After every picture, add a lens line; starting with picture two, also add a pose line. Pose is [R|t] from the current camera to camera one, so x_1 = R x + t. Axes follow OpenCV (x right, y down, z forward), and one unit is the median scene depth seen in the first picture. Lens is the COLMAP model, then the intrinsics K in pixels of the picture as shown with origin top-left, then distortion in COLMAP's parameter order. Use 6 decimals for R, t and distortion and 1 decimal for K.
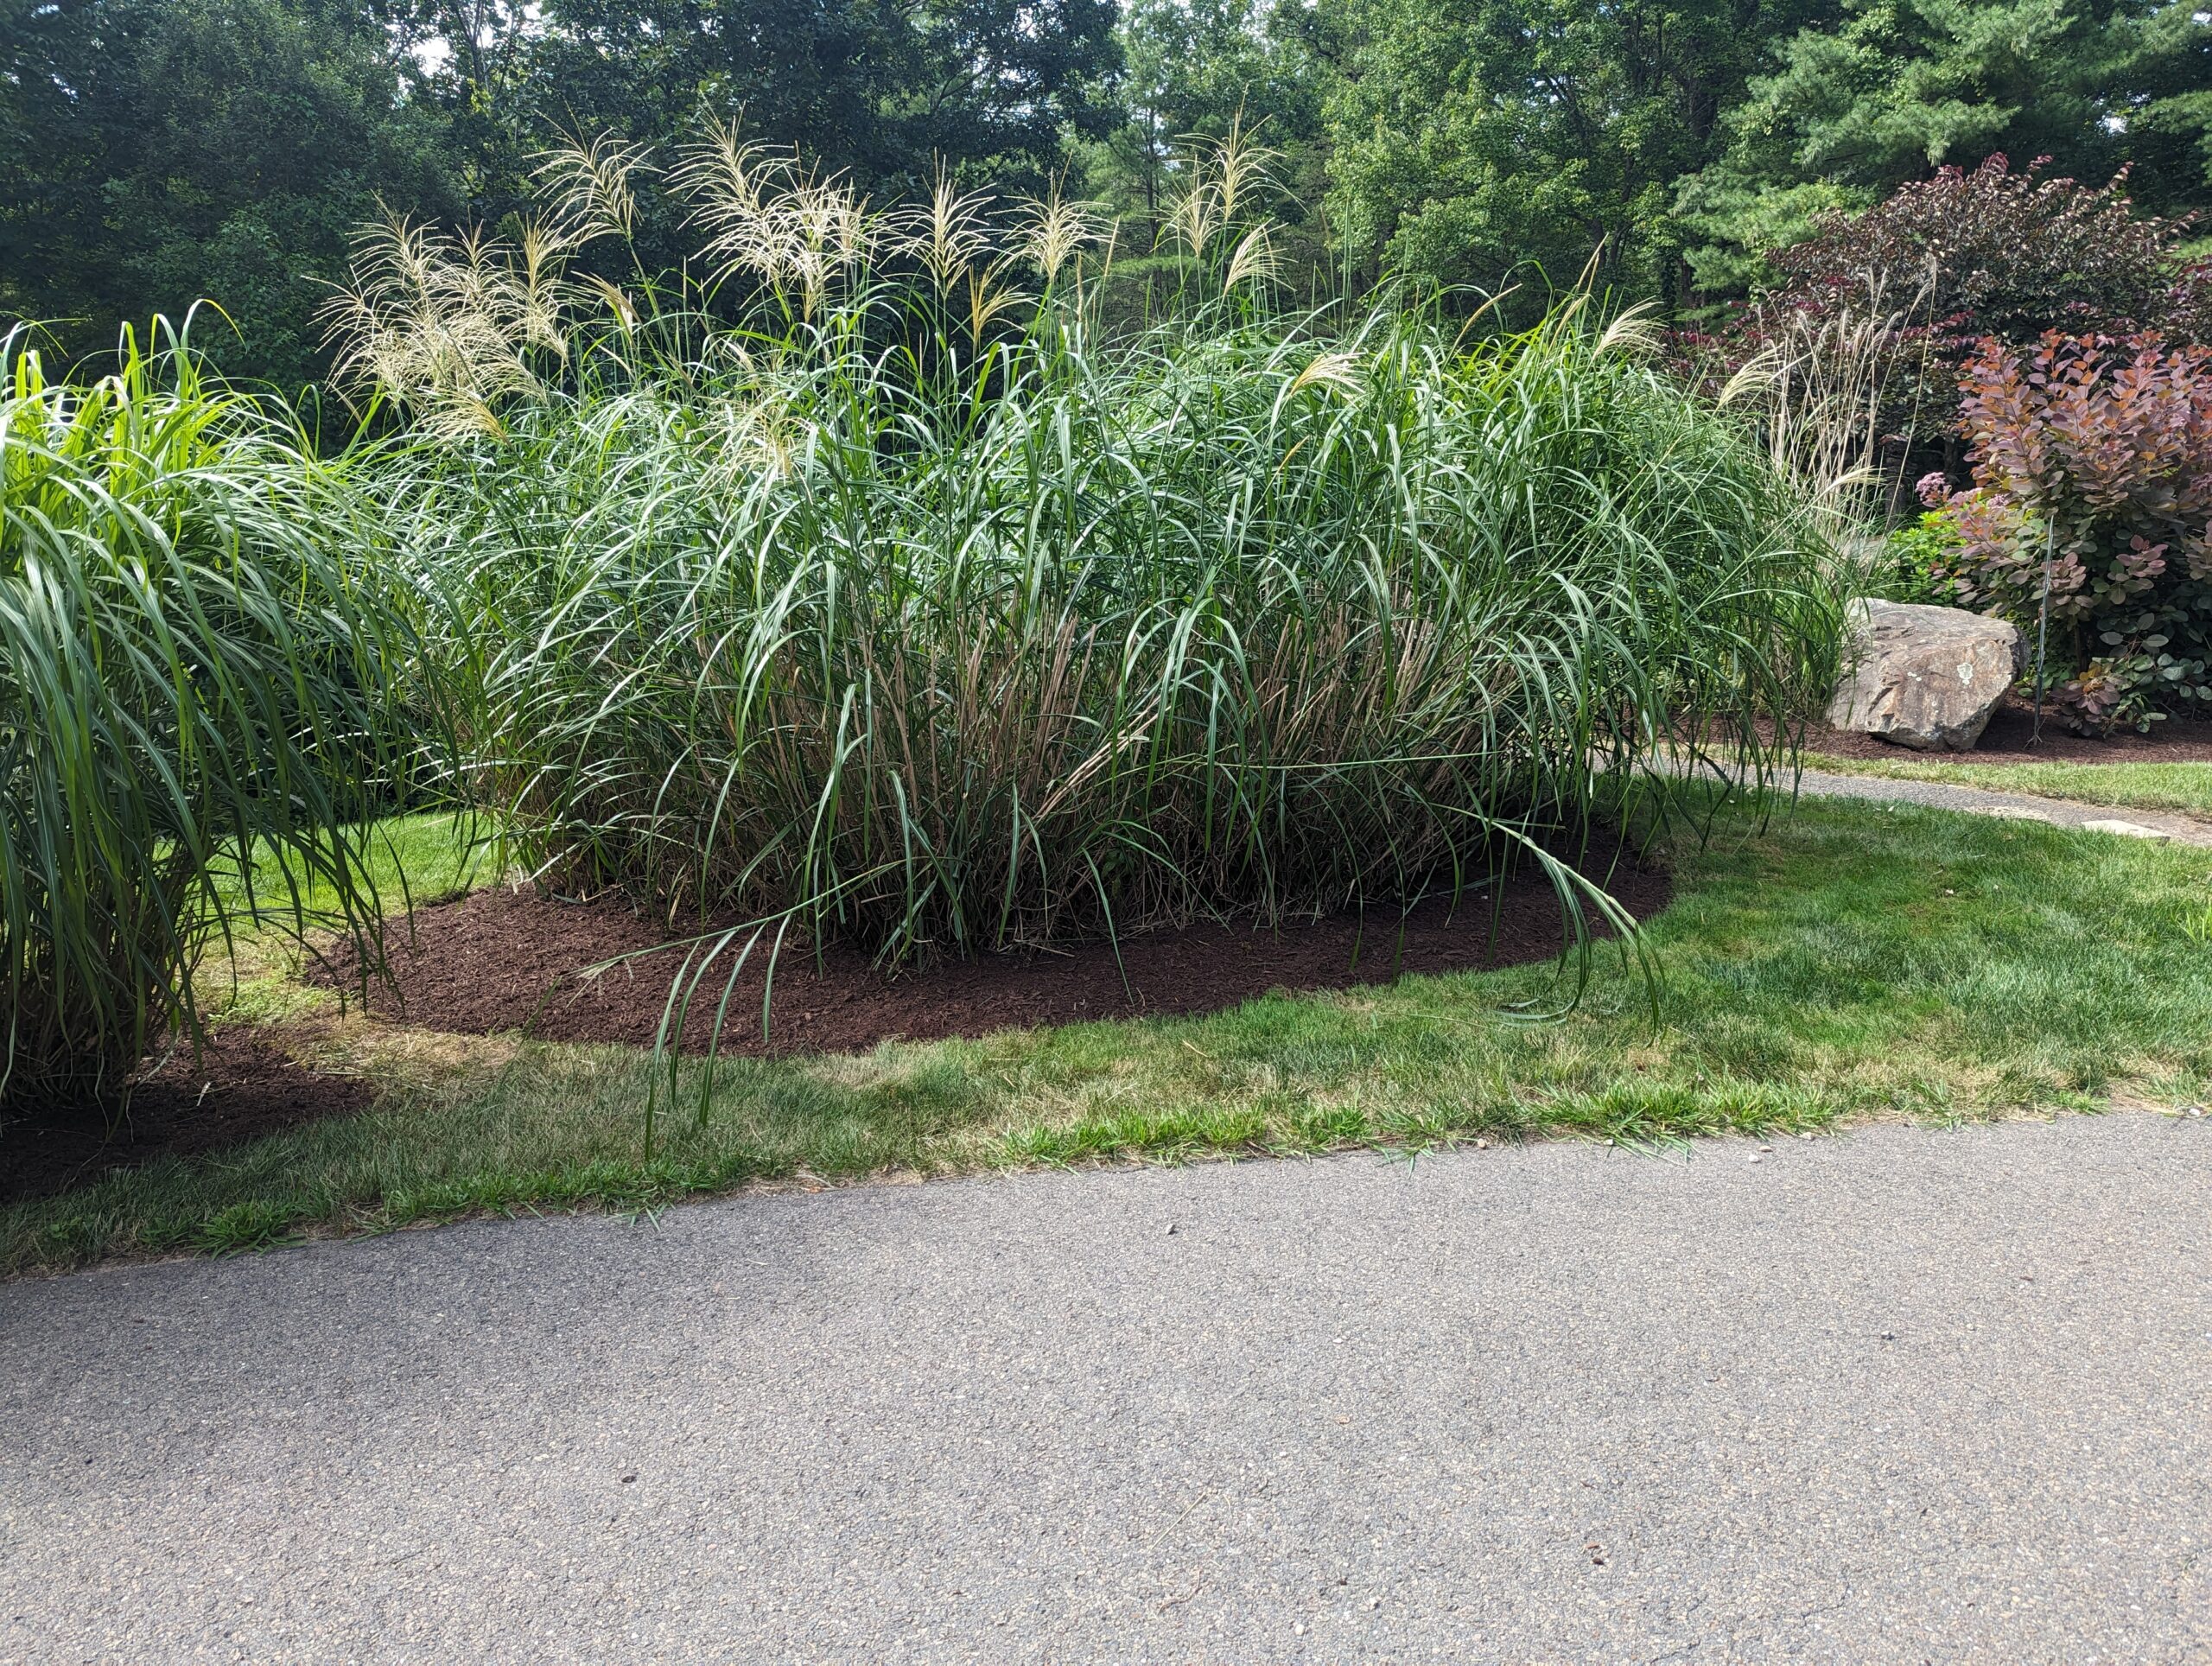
lens RADIAL K [[1515.8, 0, 1092.1], [0, 1515.8, 800.6], [0, 0, 1]] dist [0.067981, -0.065180]
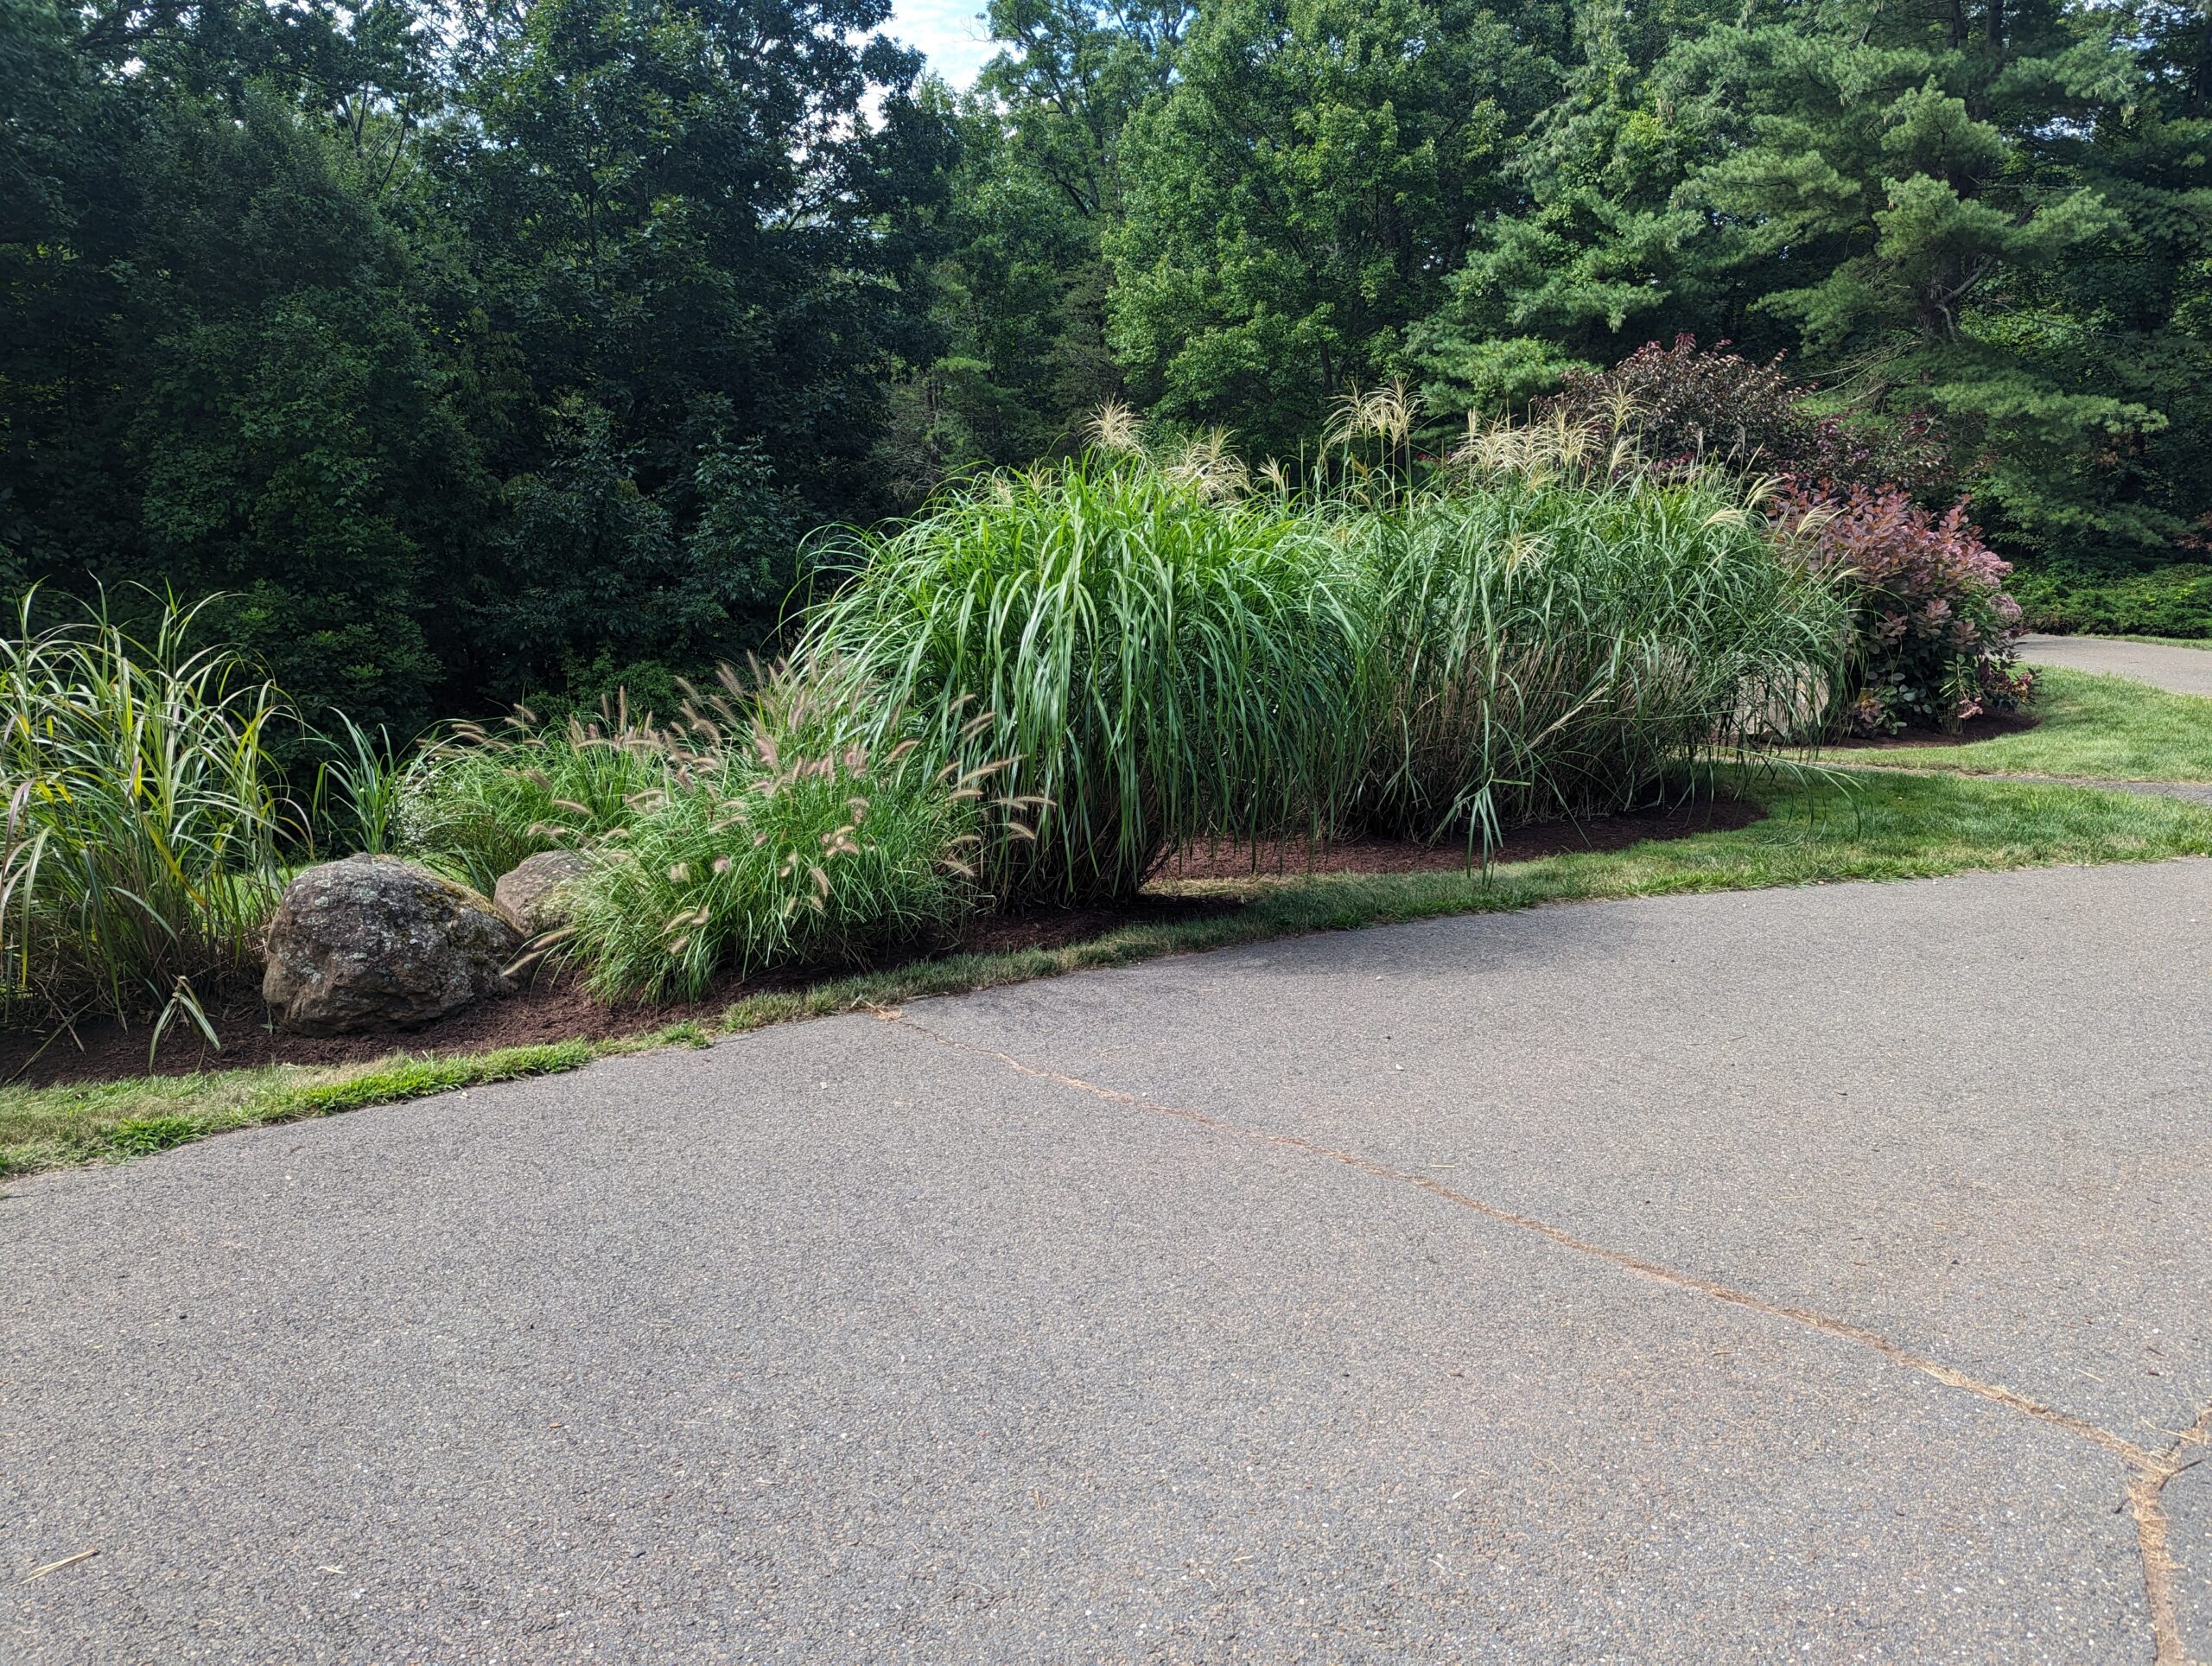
lens RADIAL K [[1471.8, 0, 1106.0], [0, 1471.8, 833.0], [0, 0, 1]] dist [0.030586, -0.033517]
pose [[0.974177, -0.021191, 0.224791, -0.140335], [0.026628, 0.999421, -0.021182, 0.021109], [-0.224212, 0.026621, 0.974177, -0.091957]]
